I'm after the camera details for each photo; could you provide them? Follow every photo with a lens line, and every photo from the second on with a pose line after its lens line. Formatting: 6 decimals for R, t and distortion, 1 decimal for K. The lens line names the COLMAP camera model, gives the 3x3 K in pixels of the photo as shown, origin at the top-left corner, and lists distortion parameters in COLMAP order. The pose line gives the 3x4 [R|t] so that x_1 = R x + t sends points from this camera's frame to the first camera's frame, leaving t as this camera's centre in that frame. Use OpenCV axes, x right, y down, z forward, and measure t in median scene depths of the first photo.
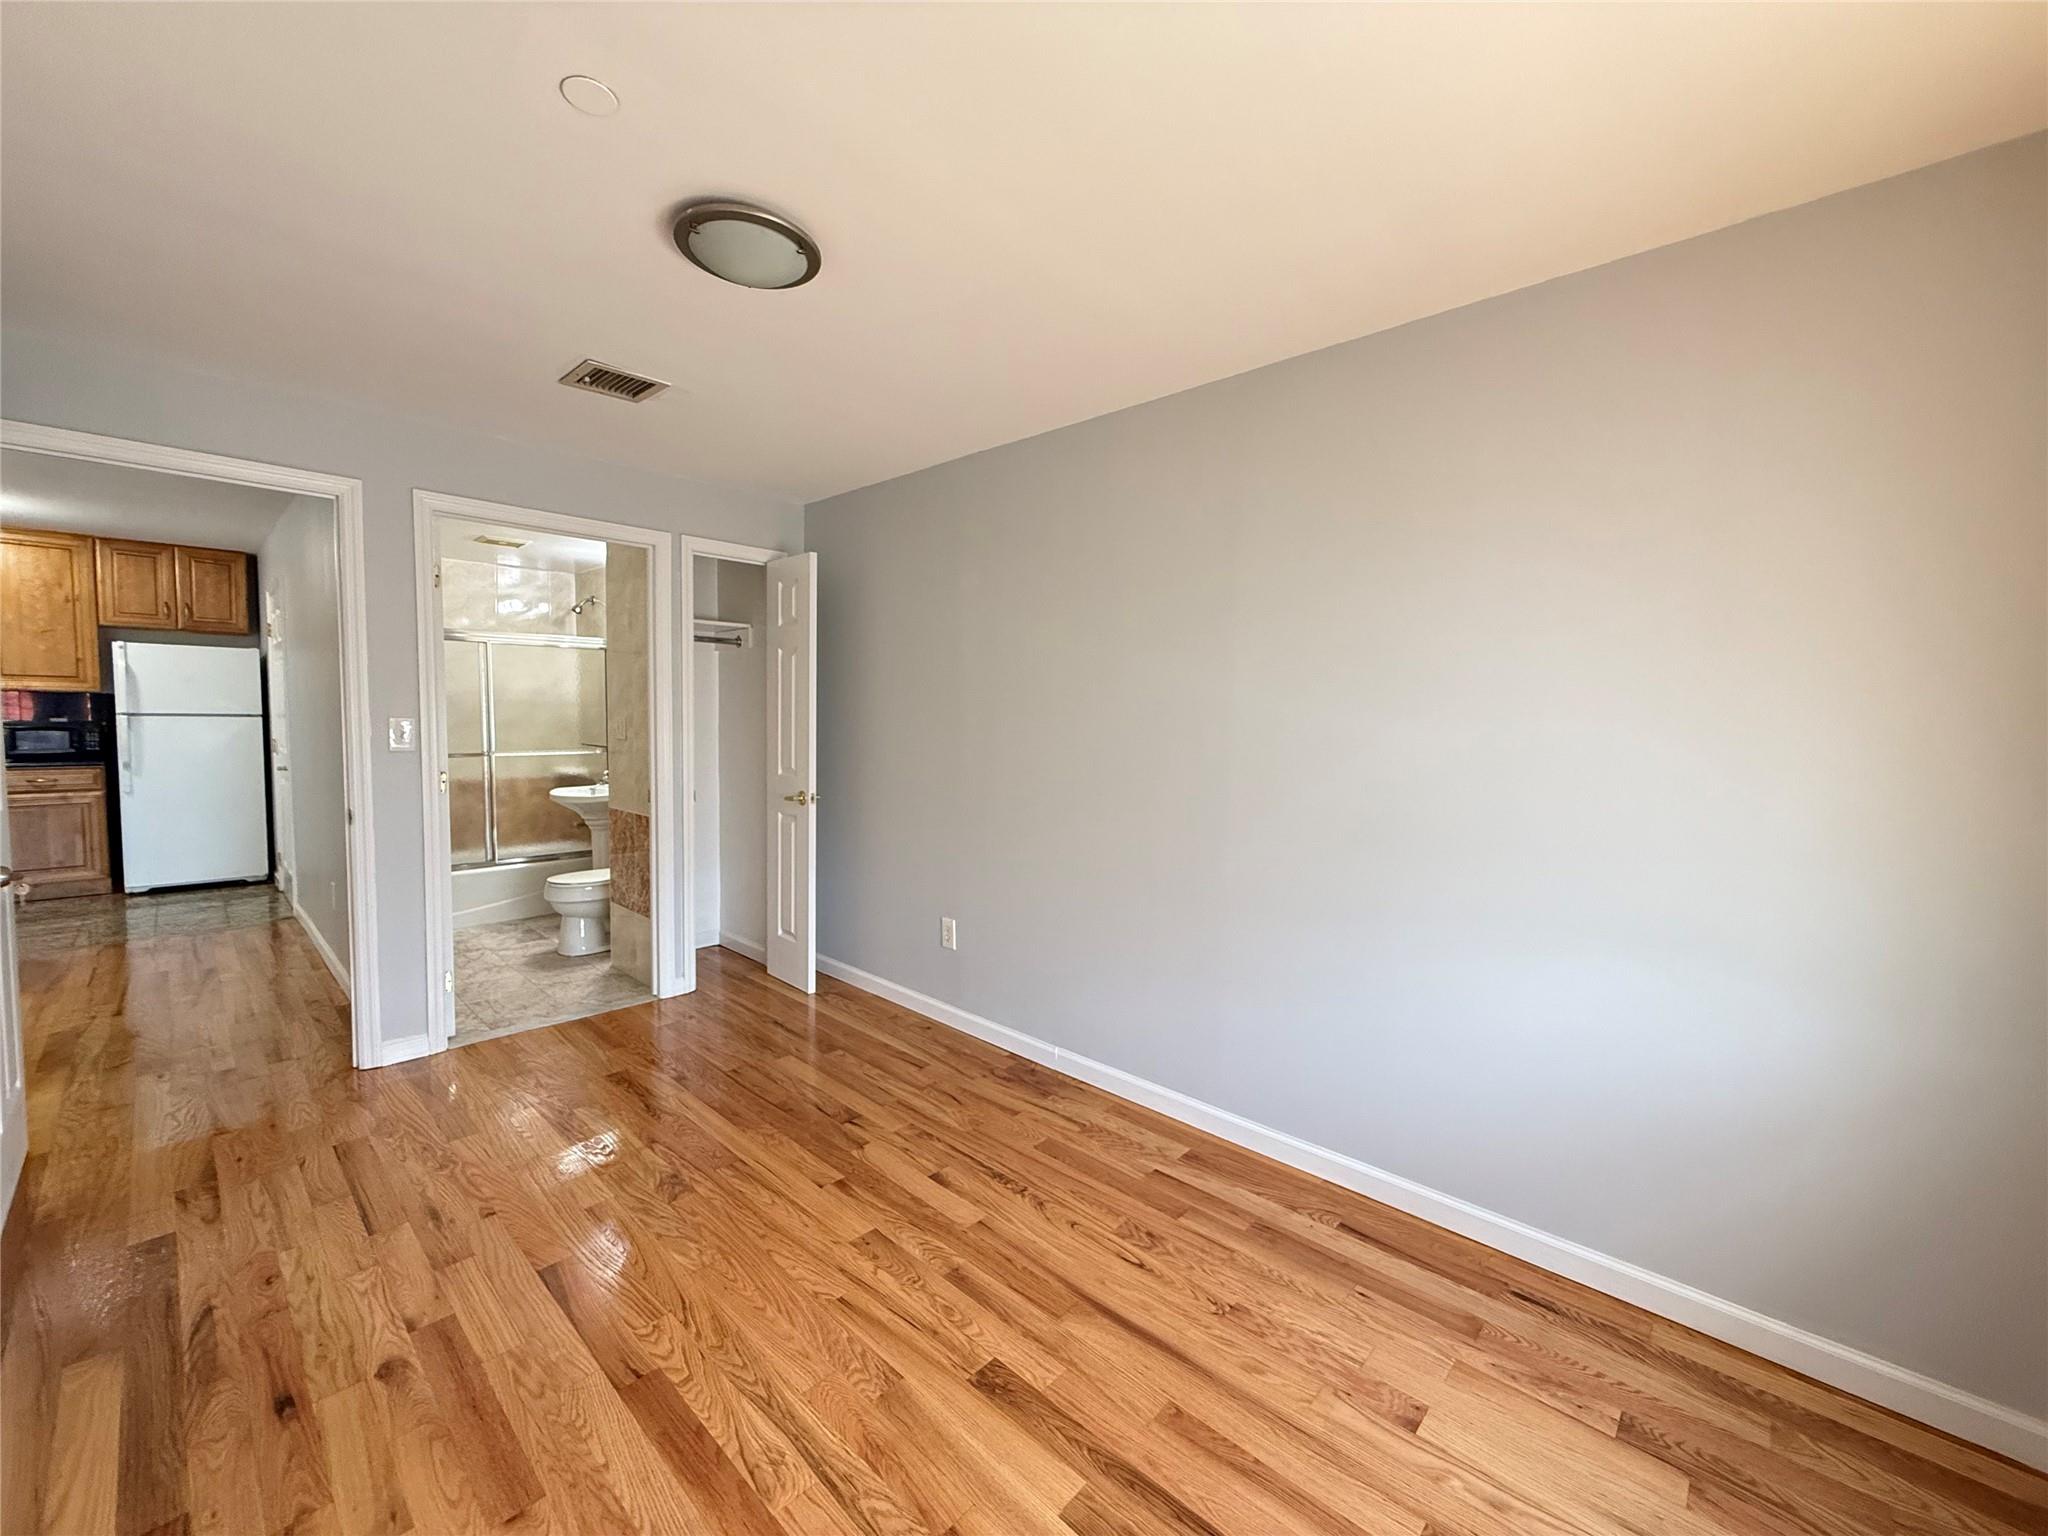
lens RADIAL K [[816.9, 0, 1016.3], [0, 816.9, 766.9], [0, 0, 1]] dist [-0.000007, 0.000160]
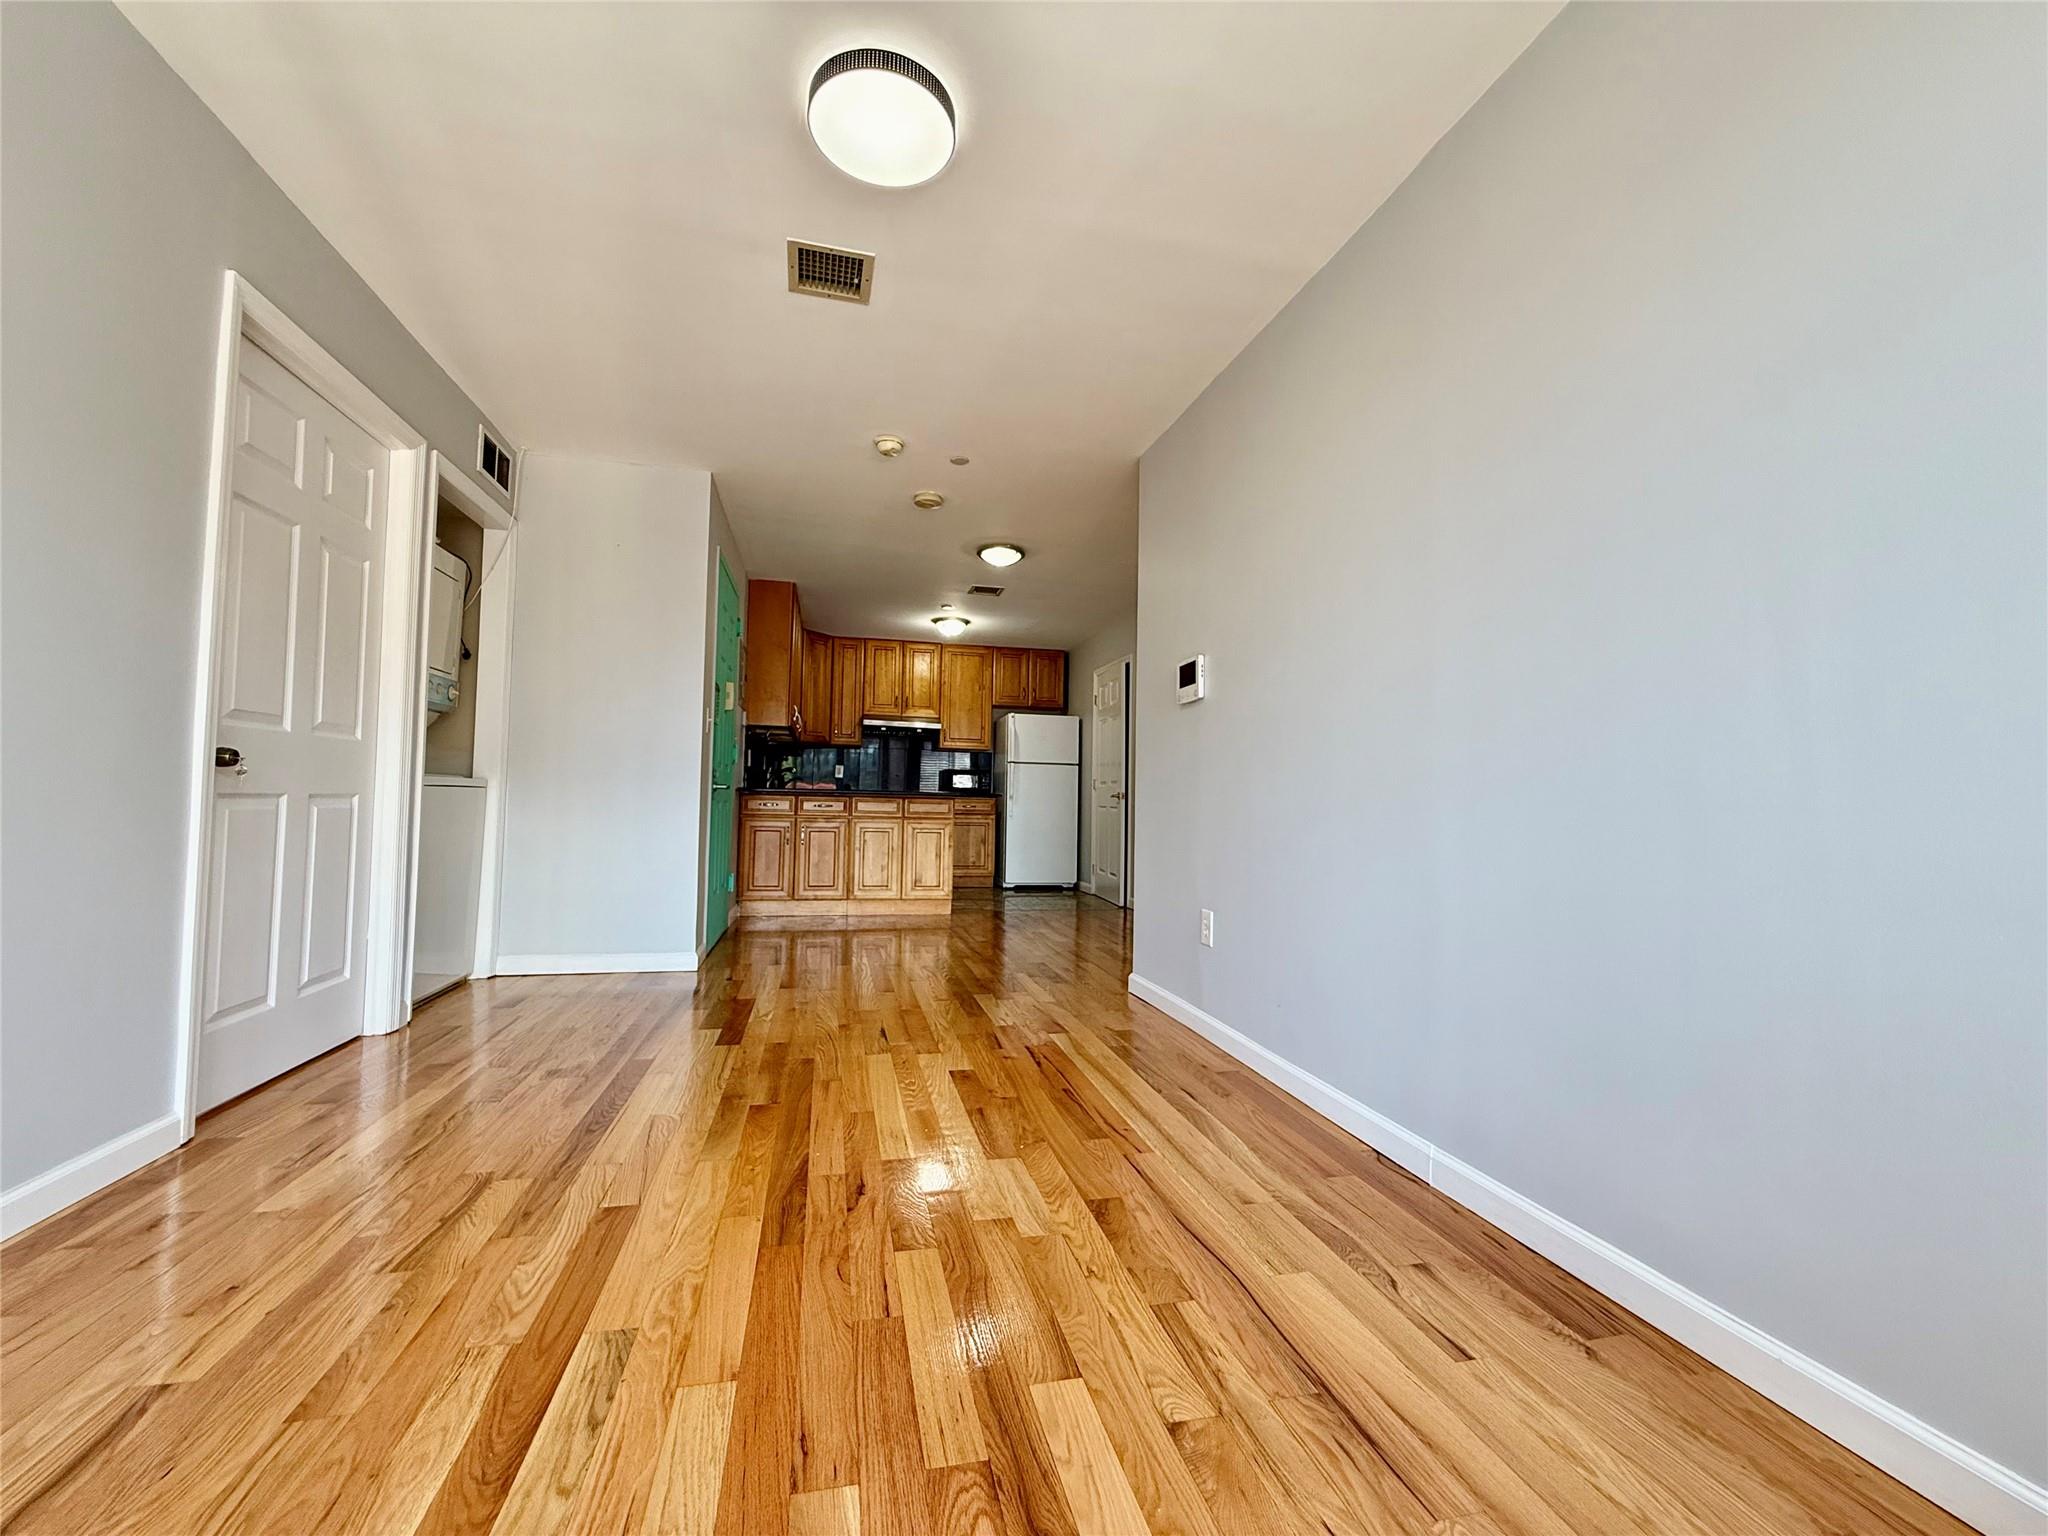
lens RADIAL K [[818.7, 0, 1016.9], [0, 818.7, 766.4], [0, 0, 1]] dist [-0.000930, 0.000873]
pose [[0.837639, -0.026420, -0.545585, -0.273513], [-0.039408, 0.993304, -0.108604, 0.095457], [0.544801, 0.112471, 0.830988, -0.196502]]
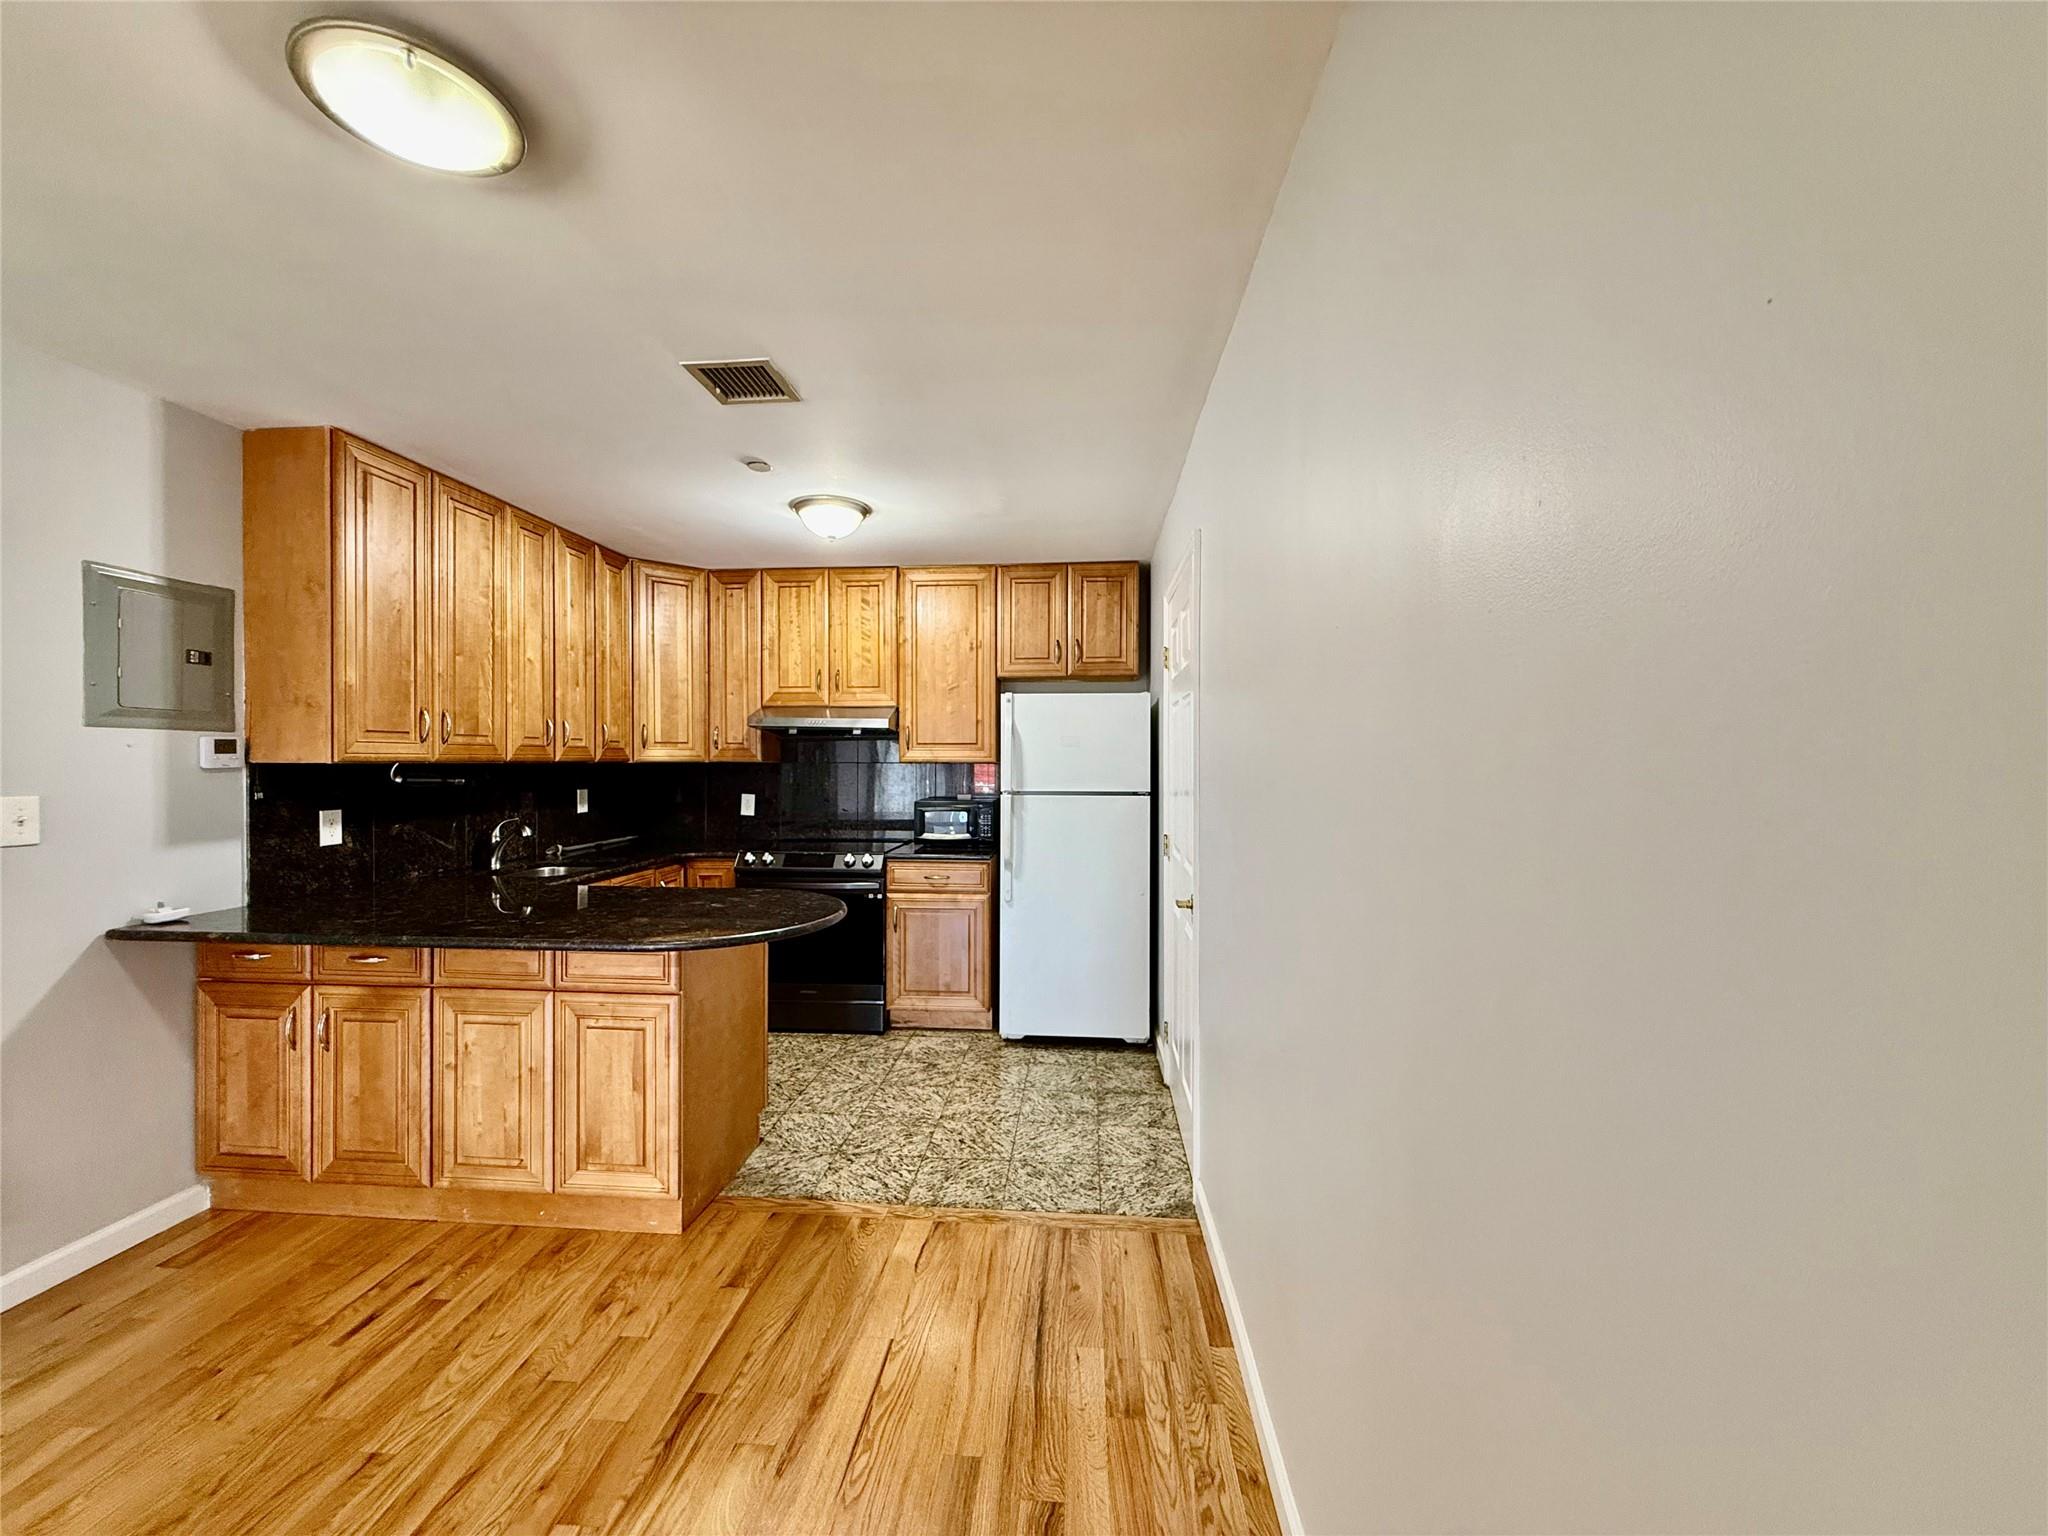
lens RADIAL K [[816.9, 0, 1016.3], [0, 816.9, 766.9], [0, 0, 1]] dist [-0.000007, 0.000160]
pose [[0.631360, -0.012848, -0.775384, -0.499781], [-0.040534, 0.997949, -0.049541, -0.049156], [0.774430, 0.062707, 0.629544, 0.520751]]
